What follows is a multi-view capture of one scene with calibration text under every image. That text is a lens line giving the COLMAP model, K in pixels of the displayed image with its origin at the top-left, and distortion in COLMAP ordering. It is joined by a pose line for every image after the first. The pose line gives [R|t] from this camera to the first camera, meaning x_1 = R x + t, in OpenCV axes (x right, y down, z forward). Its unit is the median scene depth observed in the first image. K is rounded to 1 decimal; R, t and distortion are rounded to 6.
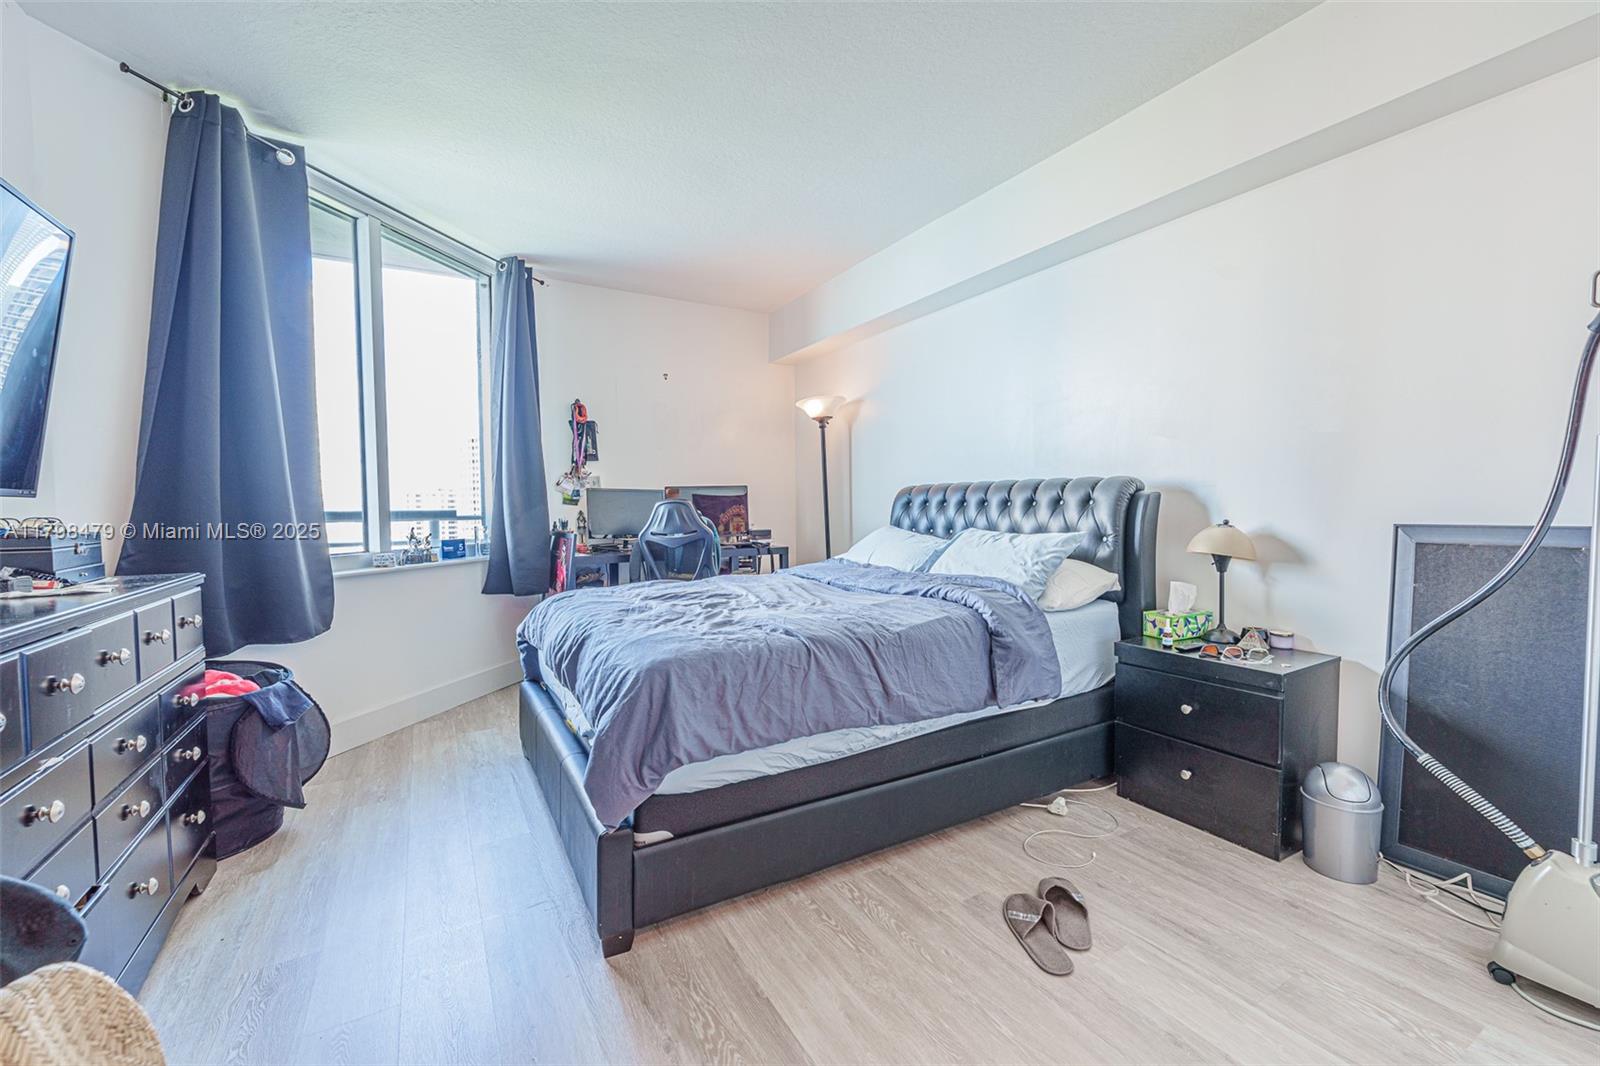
lens RADIAL K [[643.5, 0, 800.3], [0, 643.5, 529.8], [0, 0, 1]] dist [-0.002242, -0.000453]
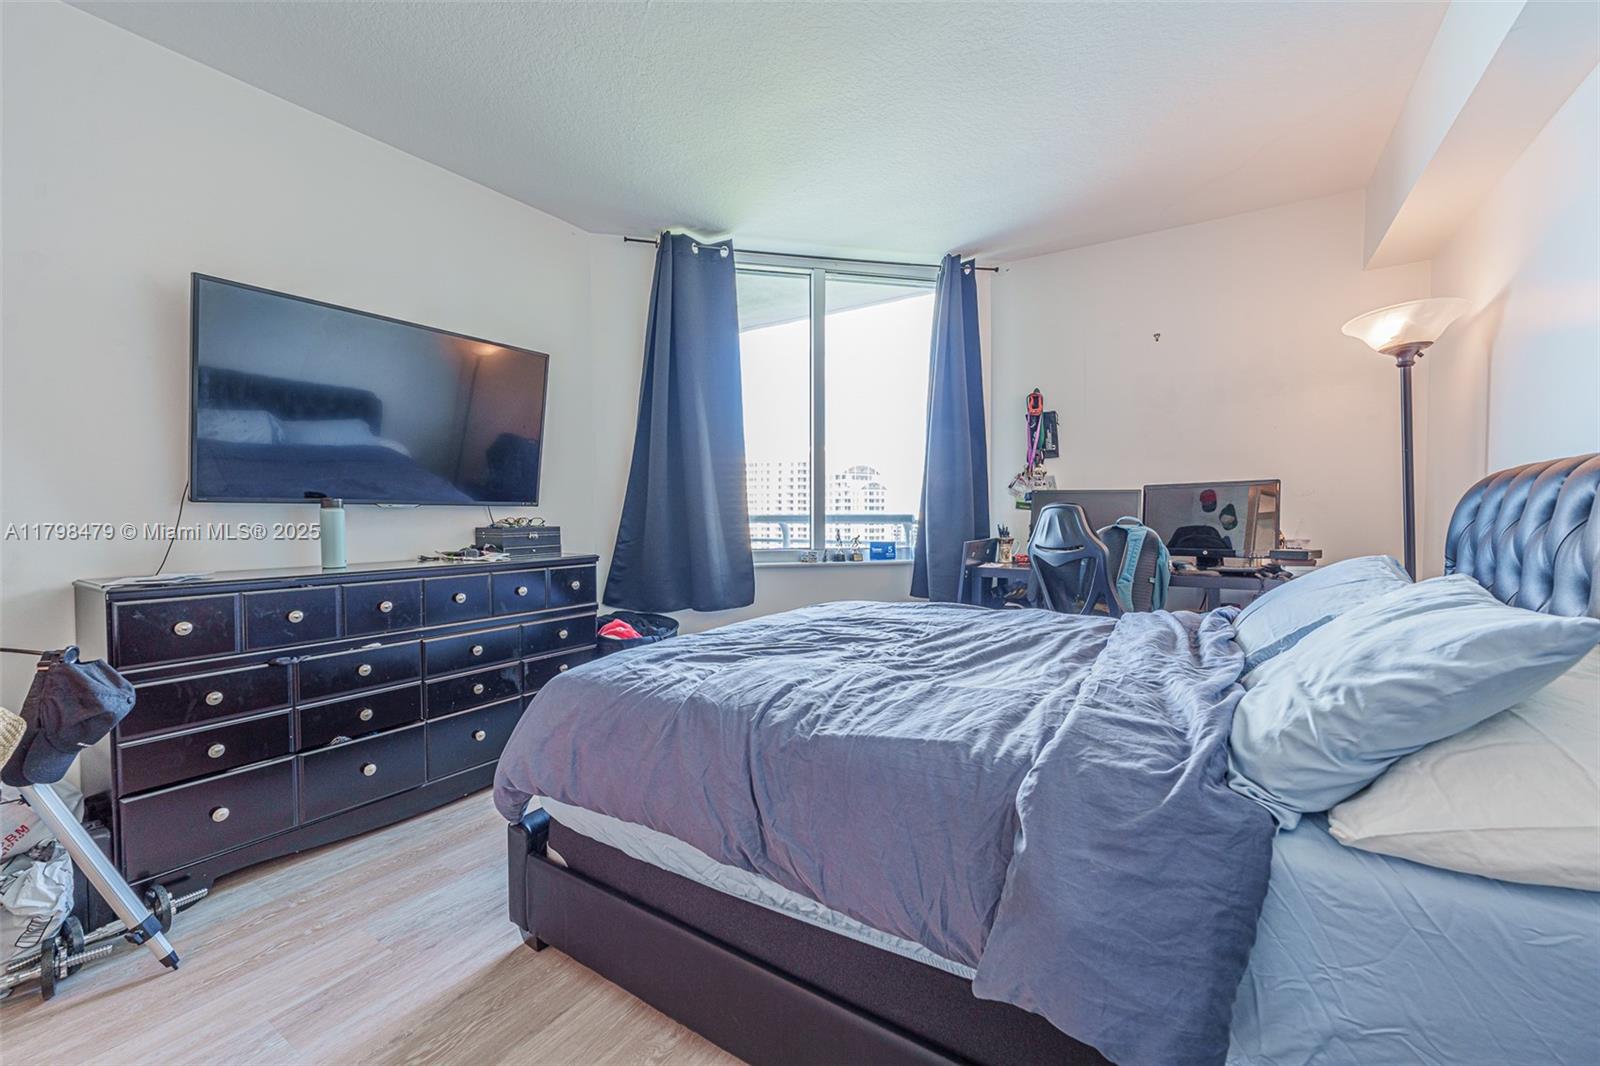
lens RADIAL K [[643.5, 0, 802.3], [0, 643.5, 529.2], [0, 0, 1]] dist [-0.002242, -0.000453]
pose [[0.457166, 0.028728, -0.888917, 0.340280], [-0.032723, 0.999345, 0.015468, -0.017572], [0.888779, 0.022017, 0.457807, 0.375415]]
